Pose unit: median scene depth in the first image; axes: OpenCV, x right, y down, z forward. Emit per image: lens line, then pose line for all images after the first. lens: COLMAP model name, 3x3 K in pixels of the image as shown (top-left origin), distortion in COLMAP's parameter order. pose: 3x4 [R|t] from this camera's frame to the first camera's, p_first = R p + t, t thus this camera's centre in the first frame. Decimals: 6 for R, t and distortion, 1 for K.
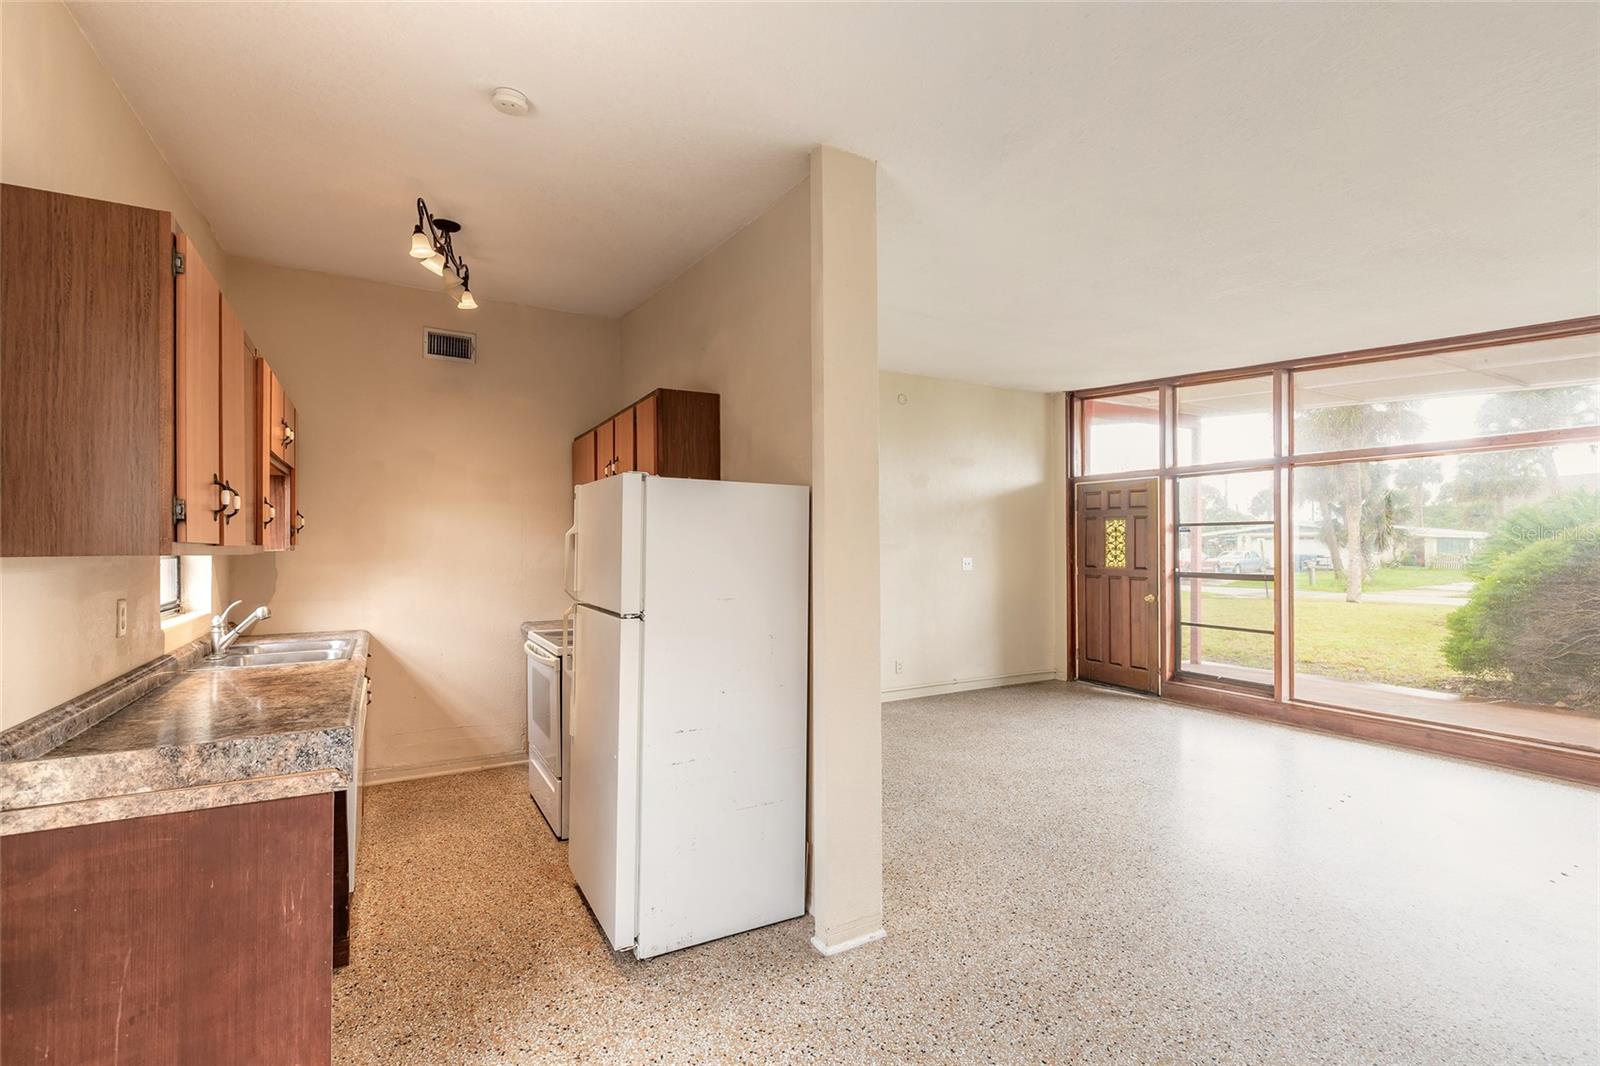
lens RADIAL K [[719.1, 0, 794.8], [0, 719.1, 538.6], [0, 0, 1]] dist [0.007851, -0.001357]
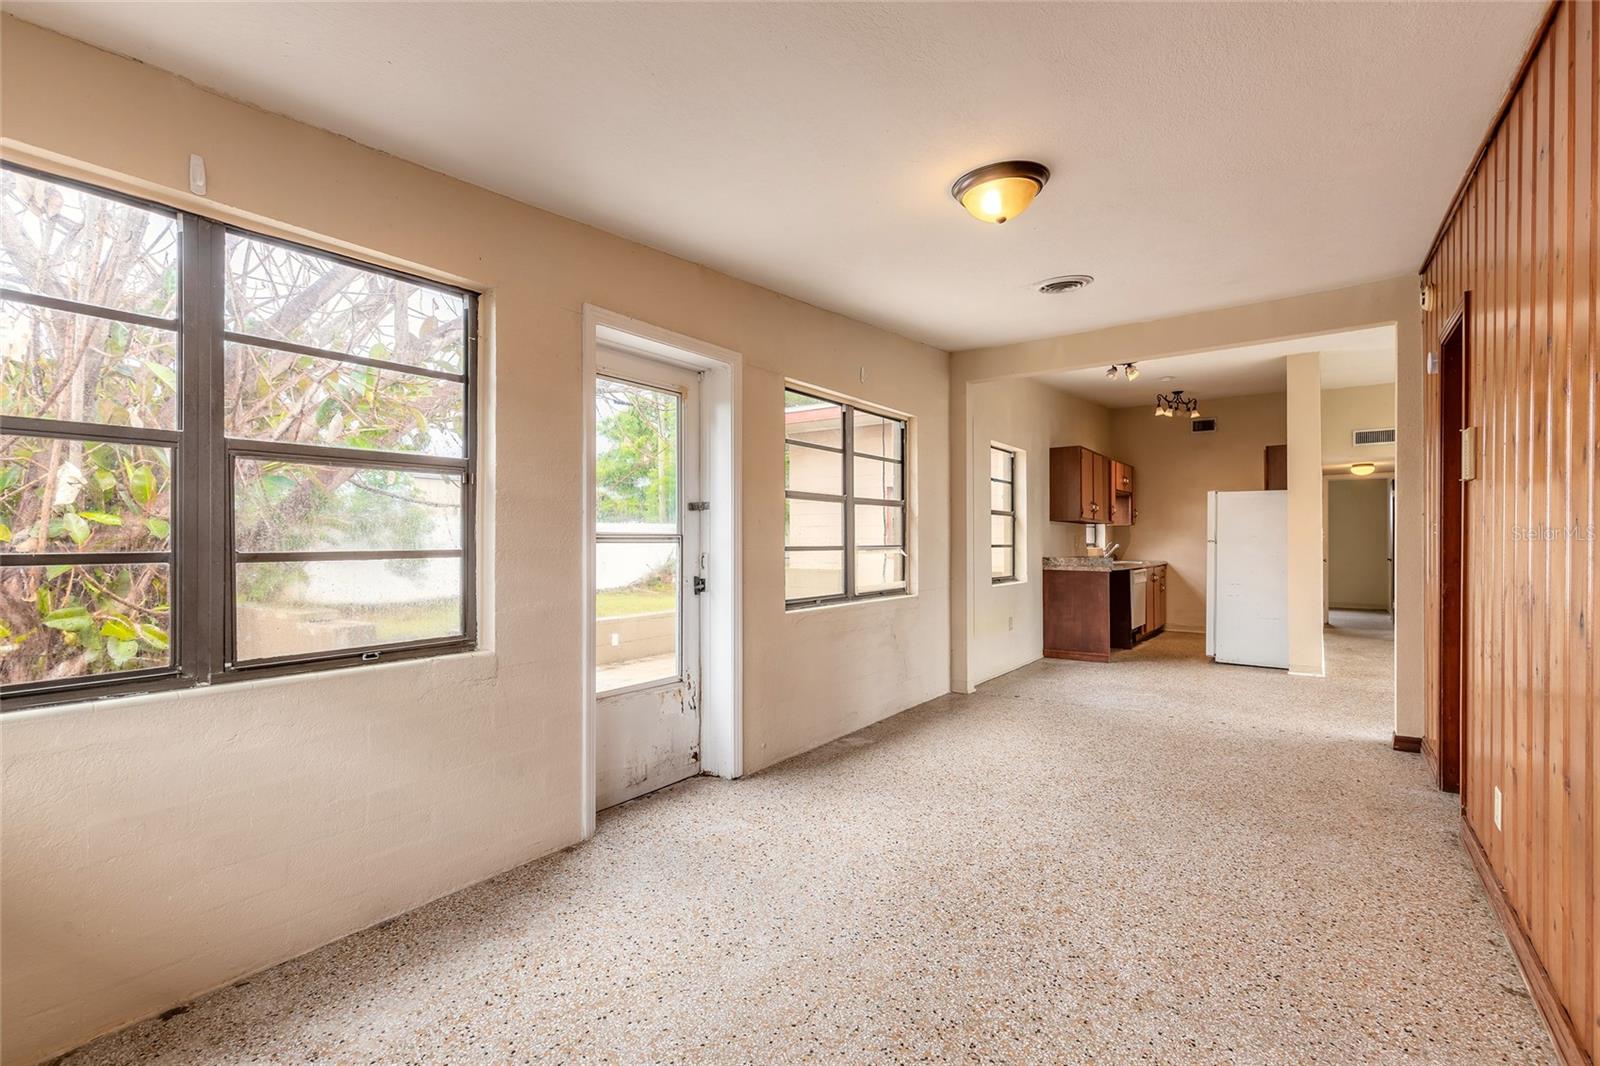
lens RADIAL K [[719.1, 0, 794.8], [0, 719.1, 538.6], [0, 0, 1]] dist [0.007851, -0.001357]
pose [[0.407155, -0.006234, -0.913338, 0.928389], [0.011227, 0.999935, -0.001820, 0.046154], [0.913290, -0.009513, 0.407199, -0.909555]]
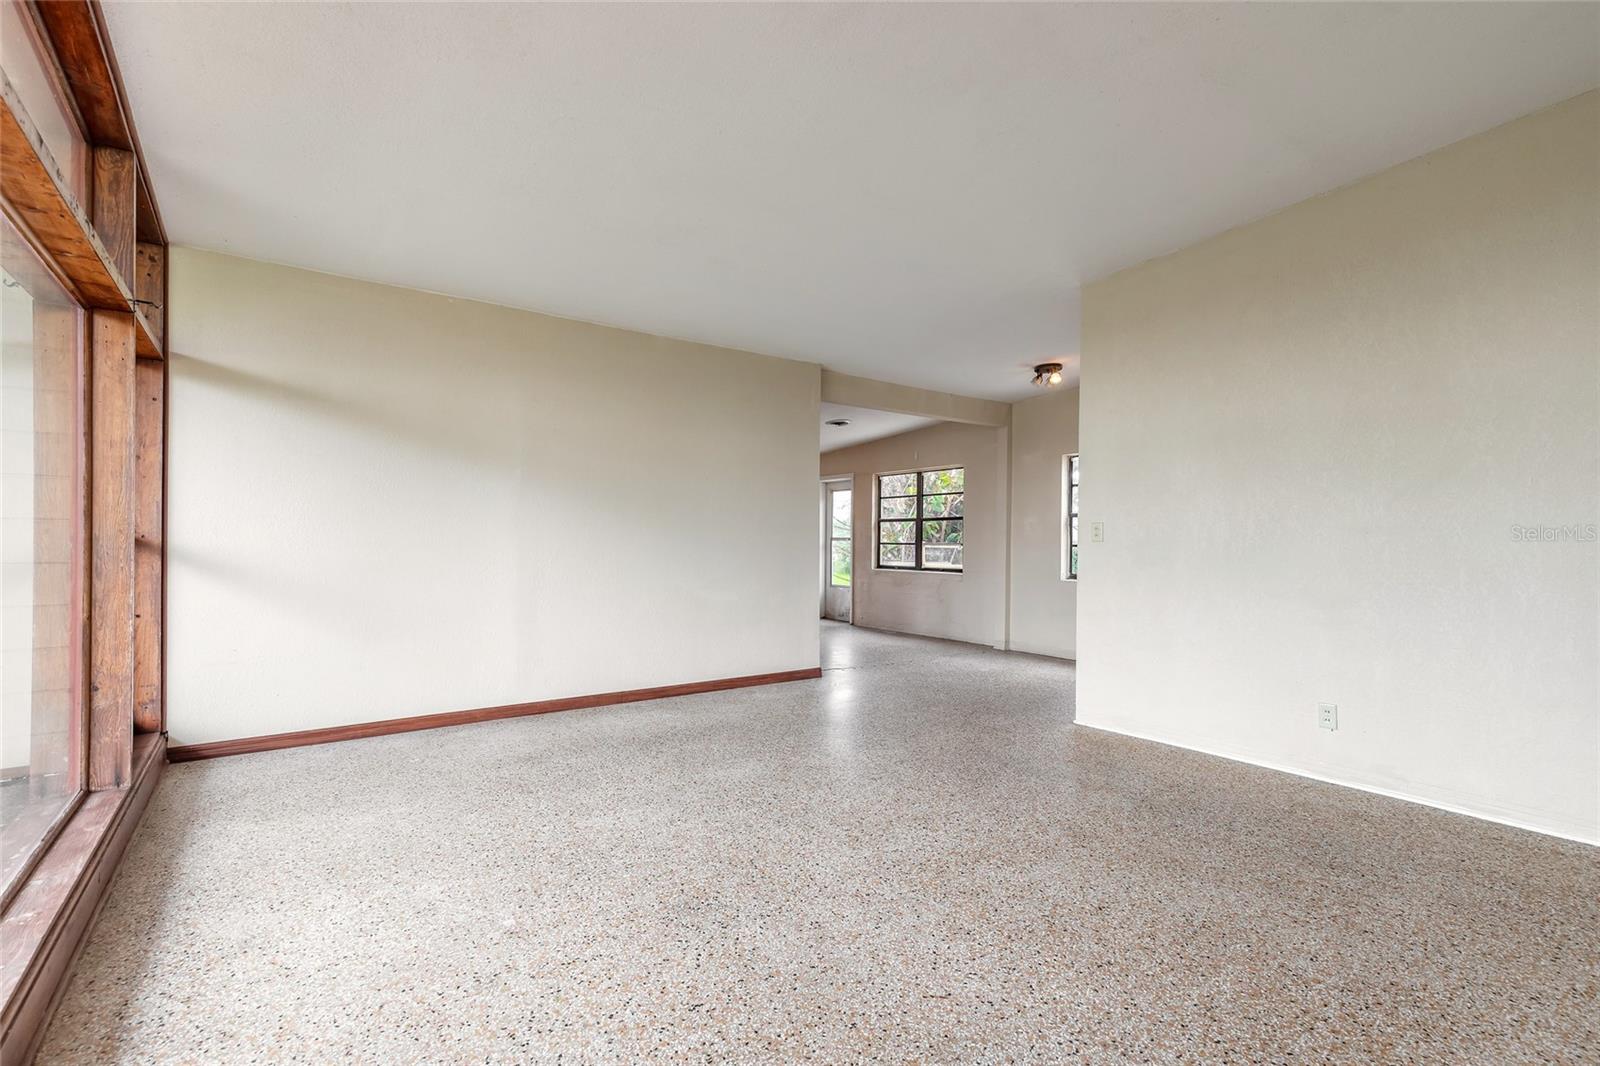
lens RADIAL K [[722.3, 0, 796.1], [0, 722.3, 536.6], [0, 0, 1]] dist [0.008368, -0.000585]
pose [[-0.994142, -0.008523, -0.107748, 0.588763], [-0.006853, 0.999851, -0.015861, 0.071757], [0.107867, -0.015029, -0.994052, 1.588456]]
